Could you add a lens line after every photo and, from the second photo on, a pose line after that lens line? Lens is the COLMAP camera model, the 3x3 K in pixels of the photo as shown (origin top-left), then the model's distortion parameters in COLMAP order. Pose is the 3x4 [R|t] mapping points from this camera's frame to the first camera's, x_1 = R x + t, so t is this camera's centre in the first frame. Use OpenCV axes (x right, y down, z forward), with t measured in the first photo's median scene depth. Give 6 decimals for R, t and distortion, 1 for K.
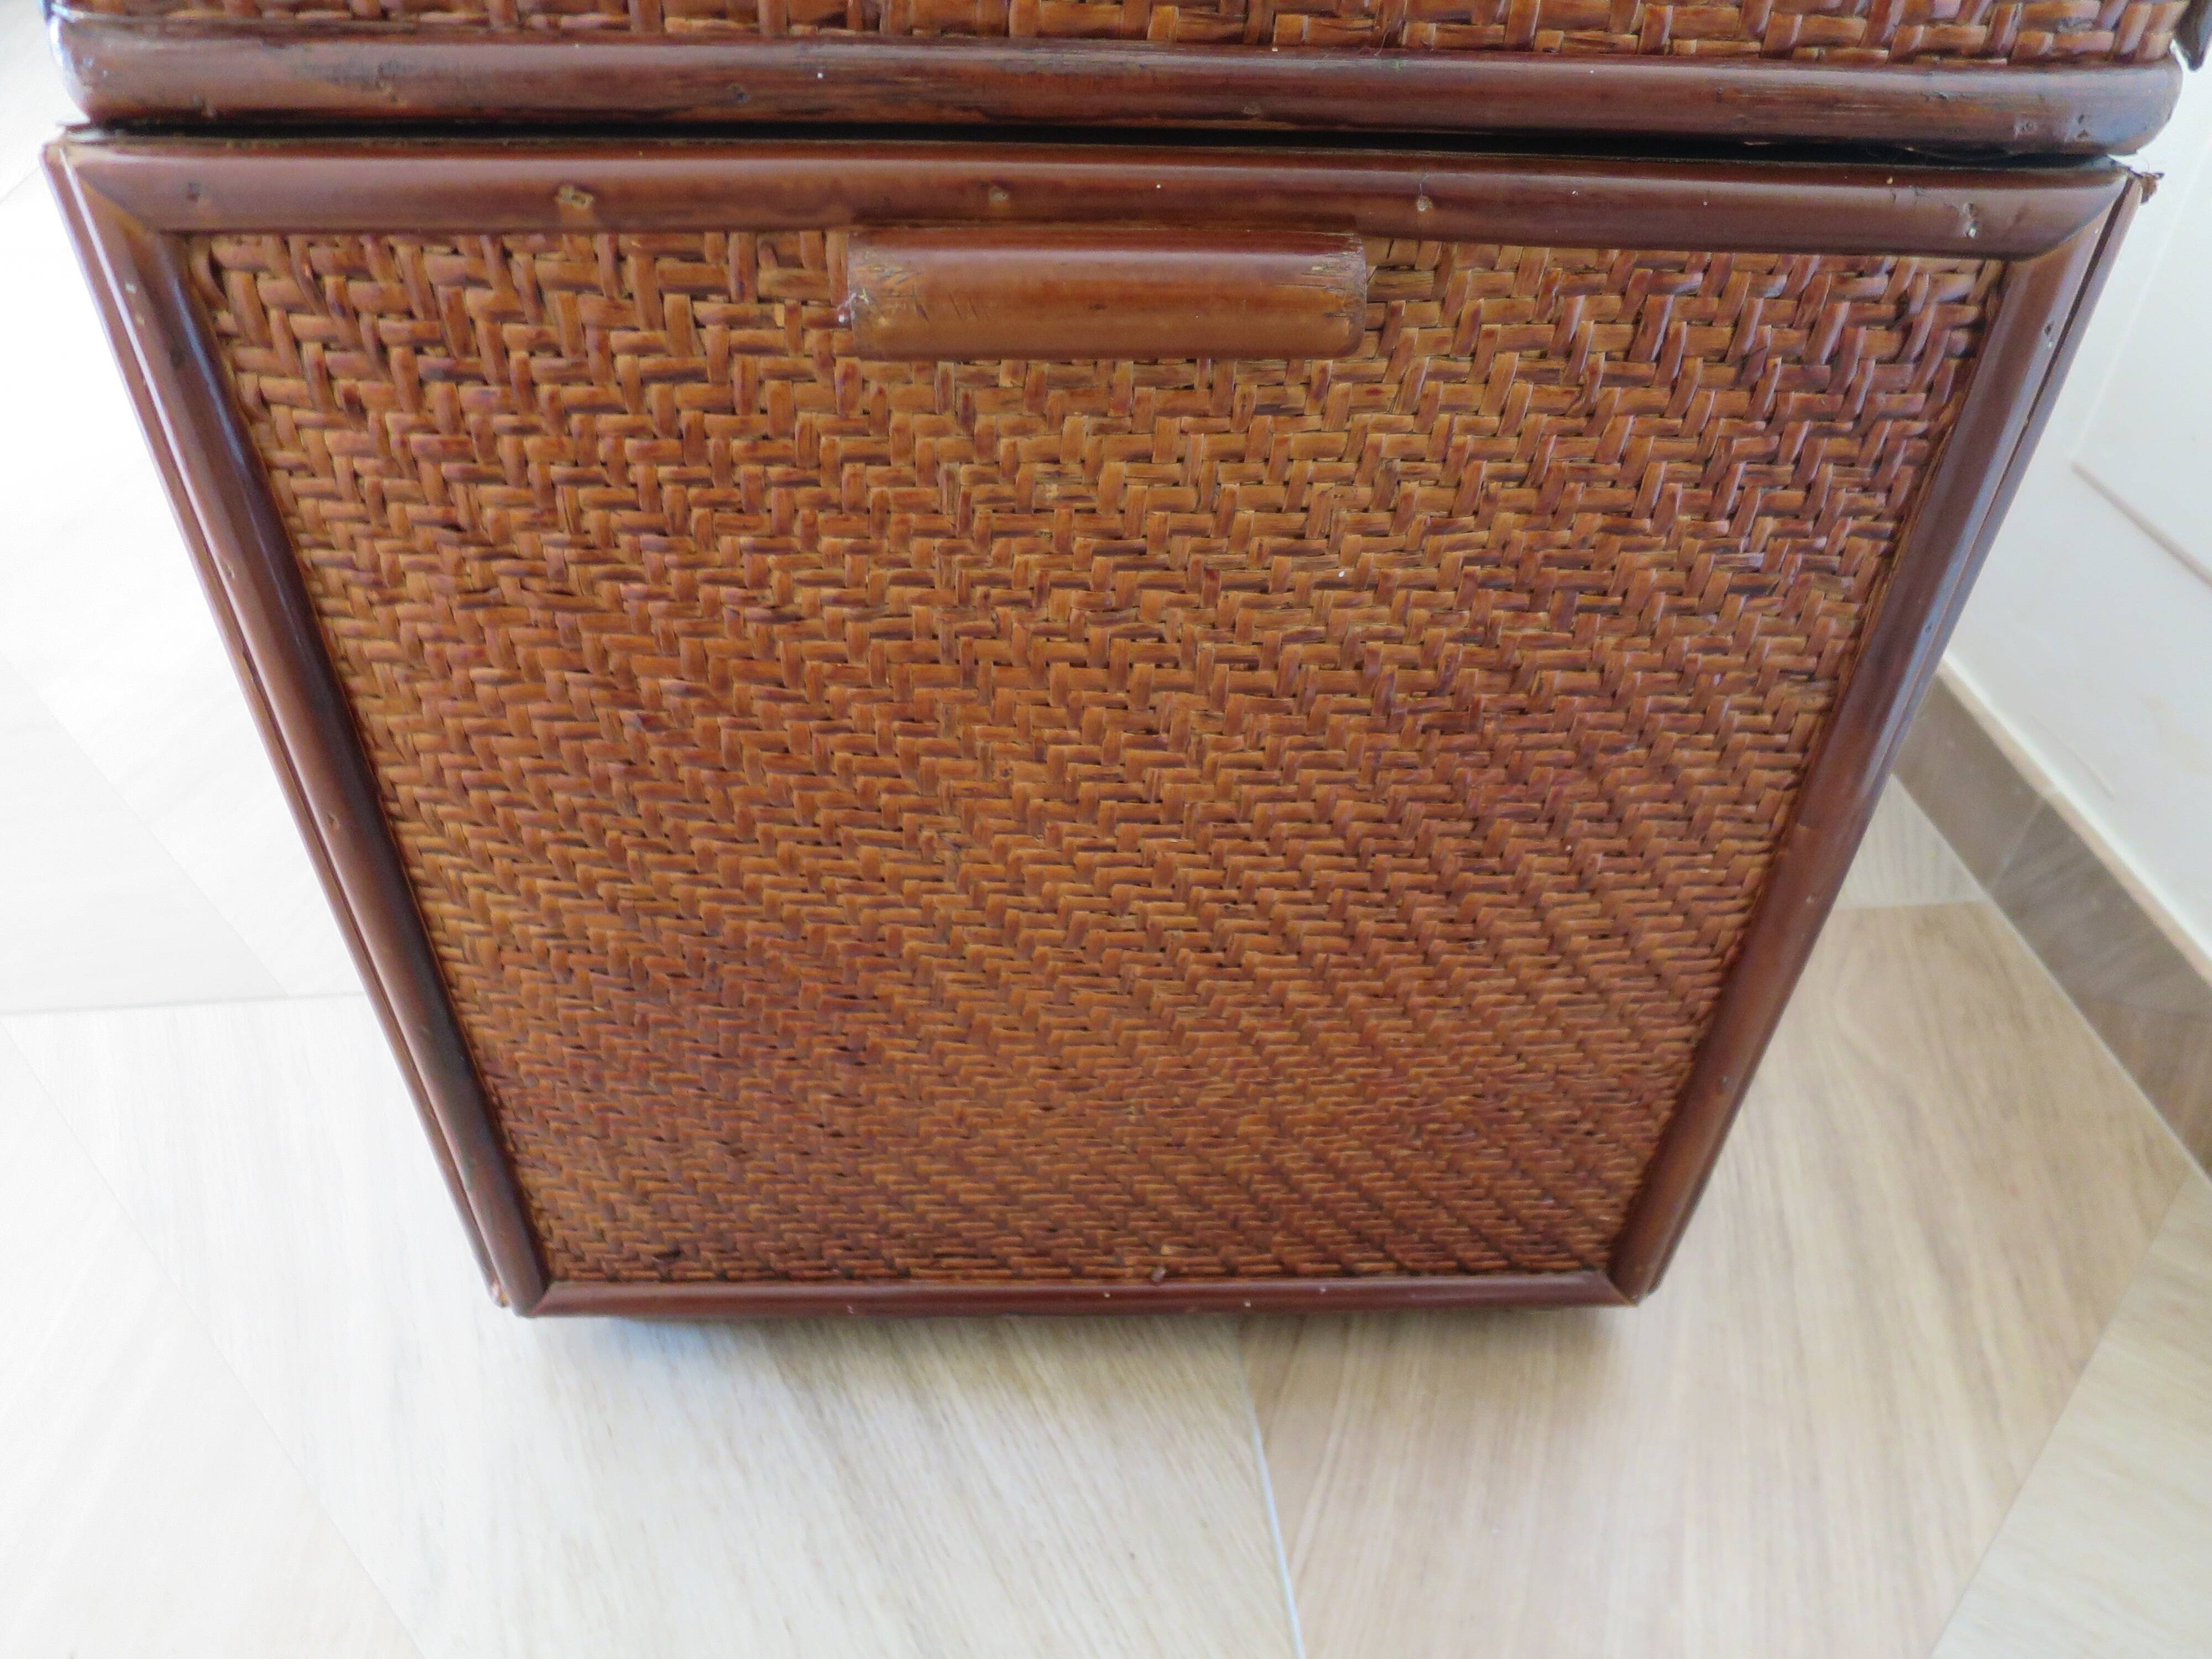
lens RADIAL K [[1598.3, 0, 1096.6], [0, 1598.3, 805.5], [0, 0, 1]] dist [-0.039709, 0.021825]
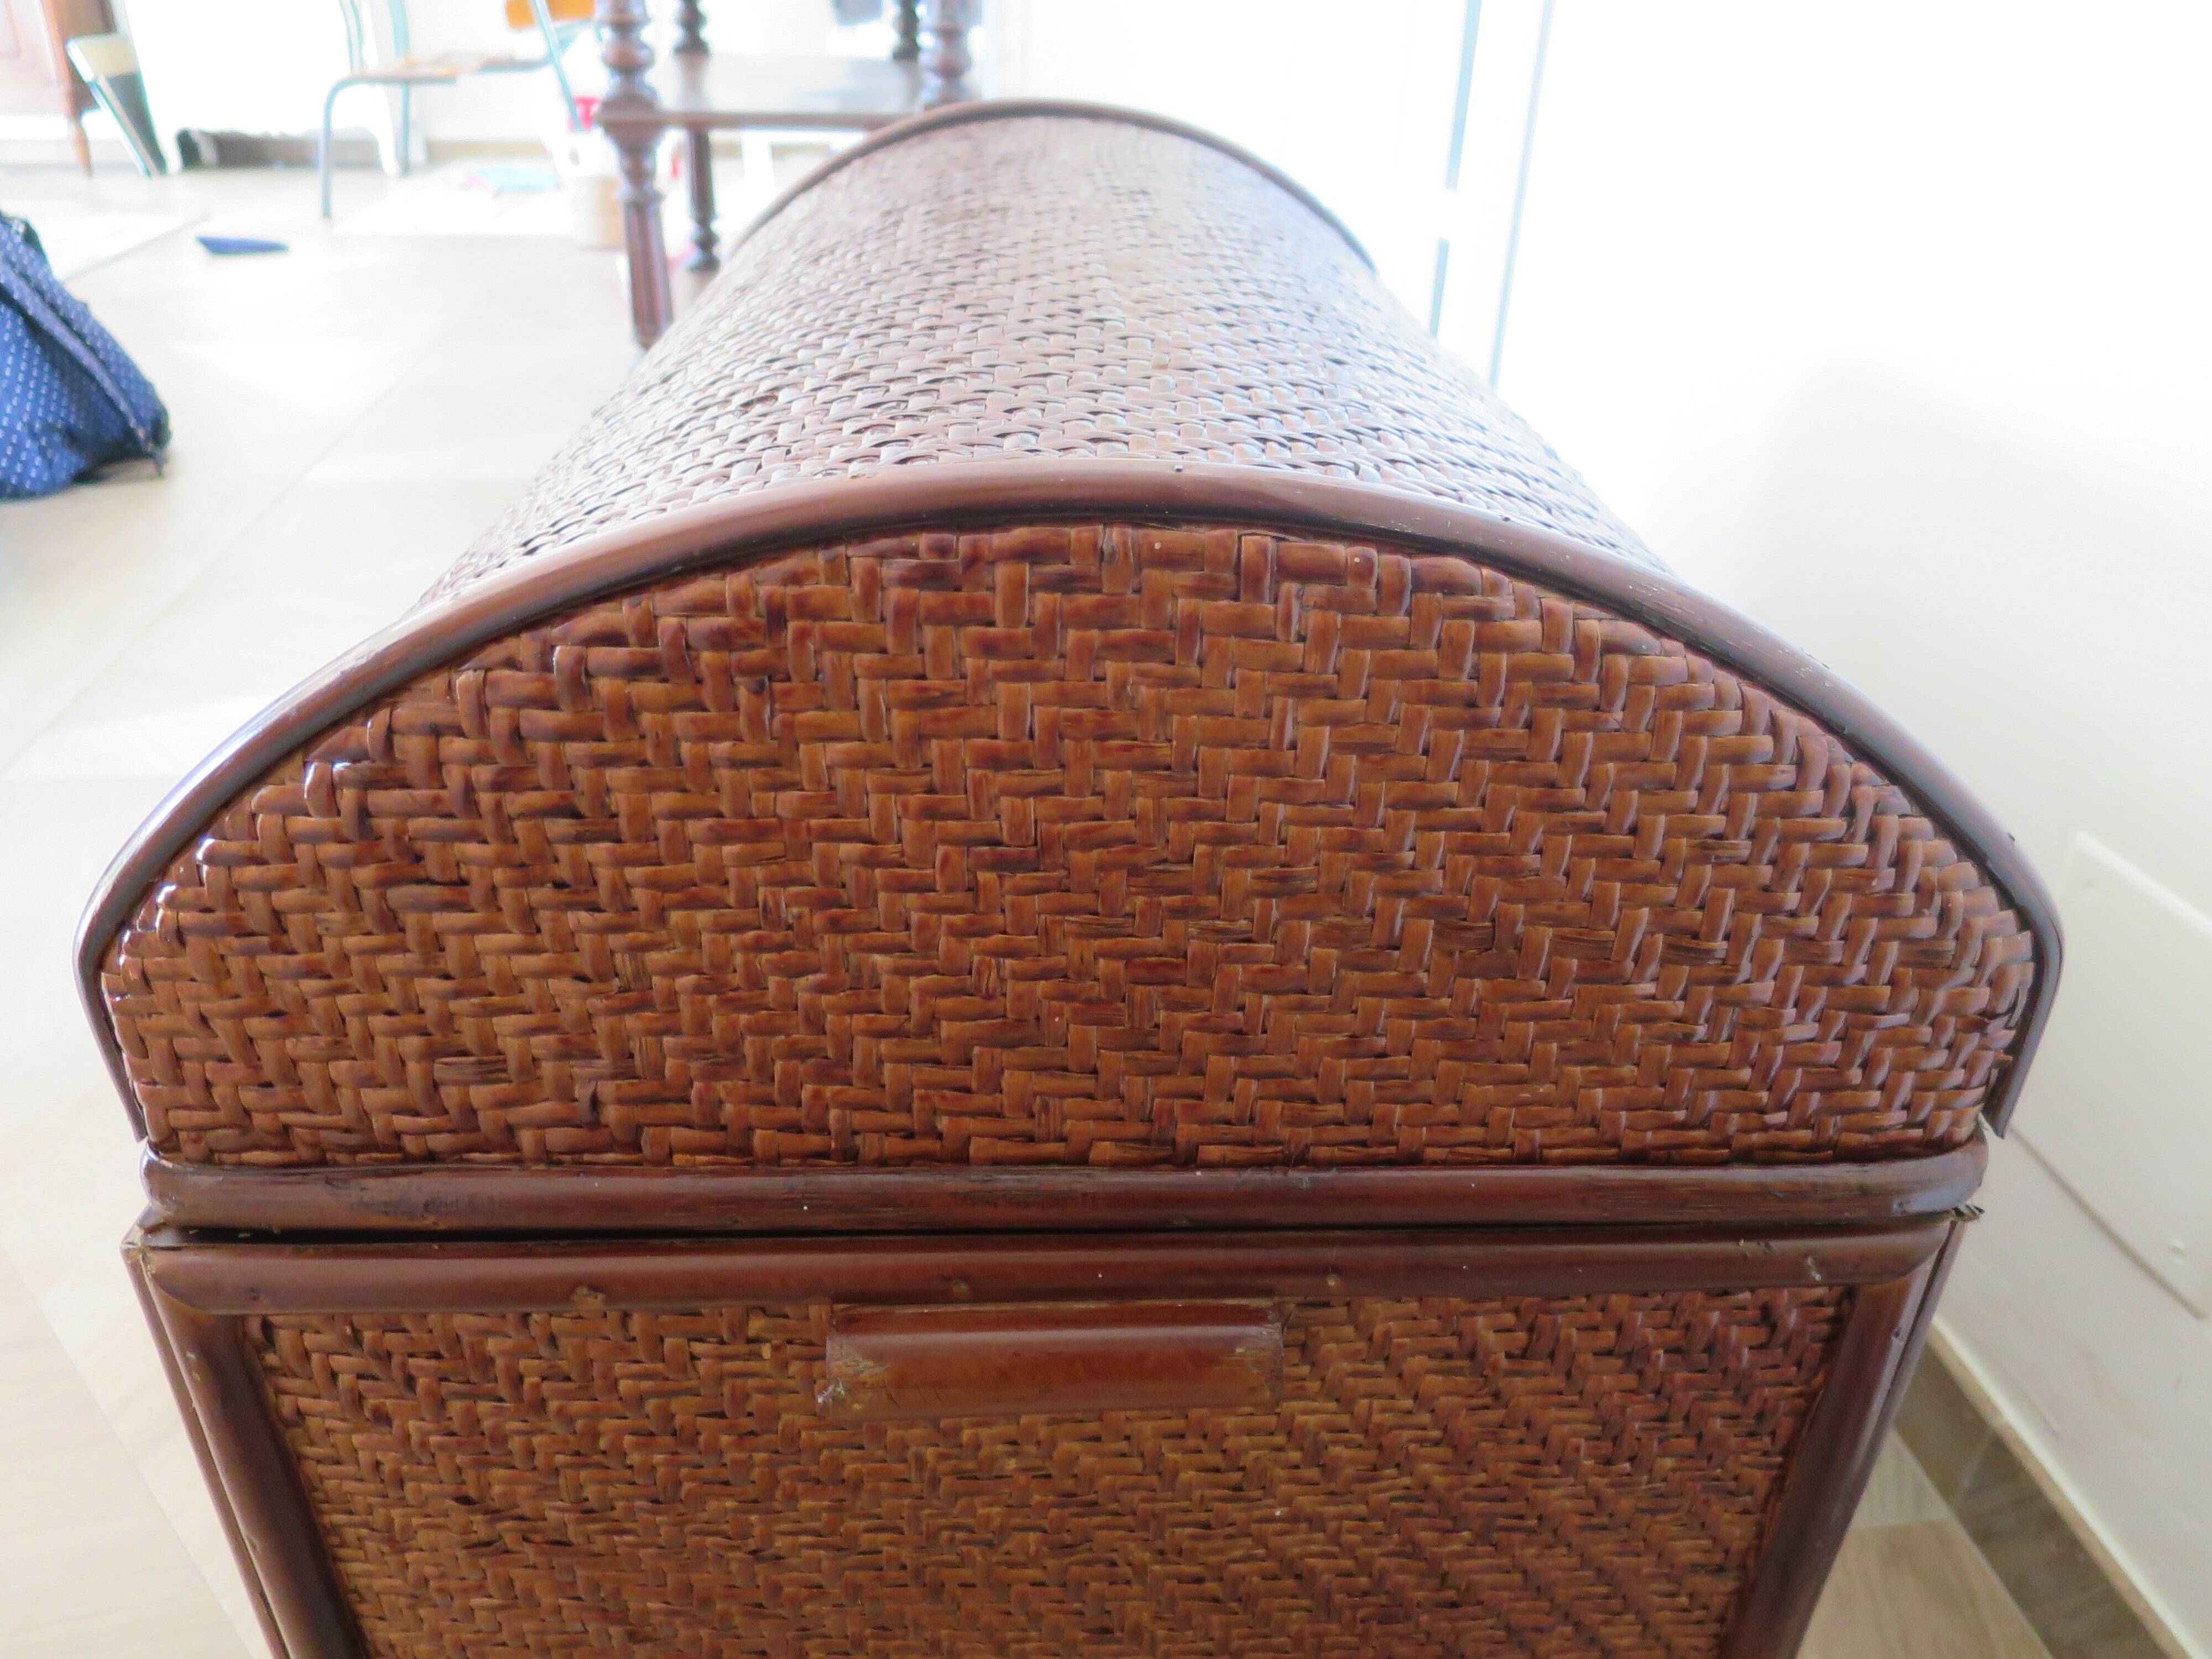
lens RADIAL K [[1598.3, 0, 1095.6], [0, 1598.3, 834.8], [0, 0, 1]] dist [-0.039709, 0.021825]
pose [[0.999949, -0.006972, 0.007267, 0.022813], [0.008224, 0.981793, -0.189778, -0.371780], [-0.005811, 0.189828, 0.981800, -0.142893]]
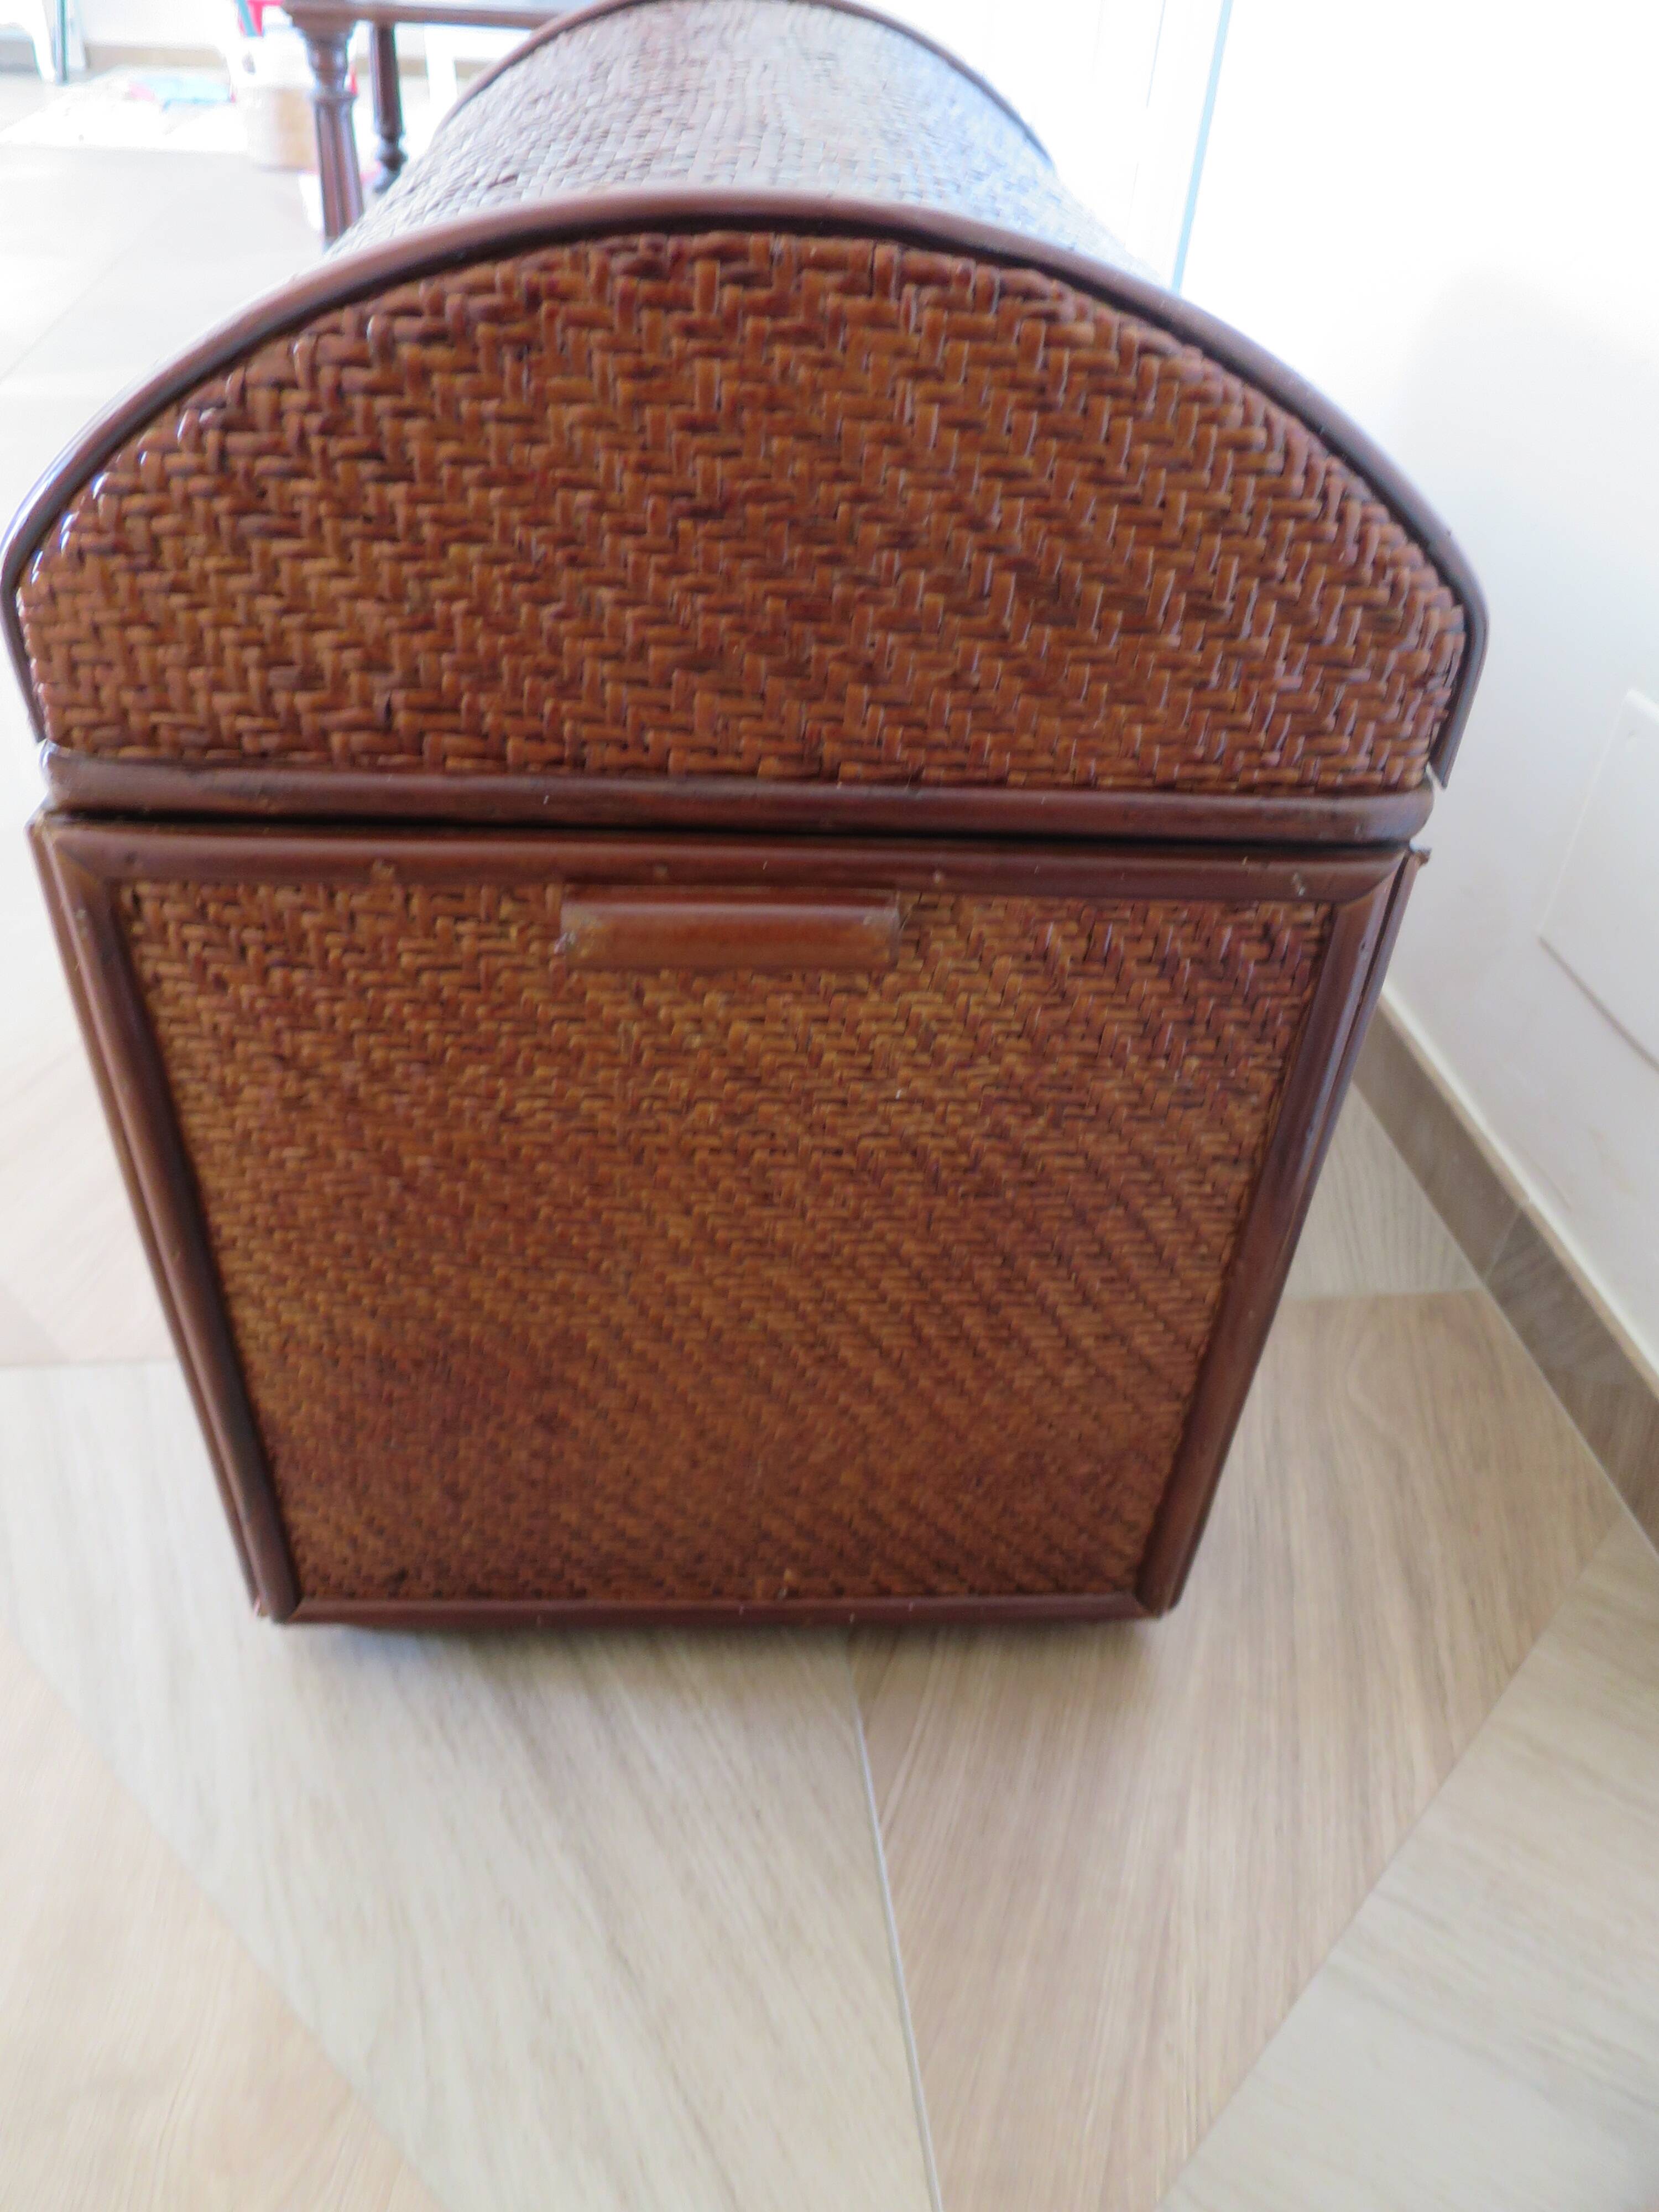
lens RADIAL K [[1598.3, 0, 826.4], [0, 1598.3, 1084.3], [0, 0, 1]] dist [-0.039709, 0.021825]
pose [[0.999359, 0.011220, 0.033997, 0.037098], [-0.009934, 0.999237, -0.037760, -0.092589], [-0.034395, 0.037398, 0.998708, -0.410716]]
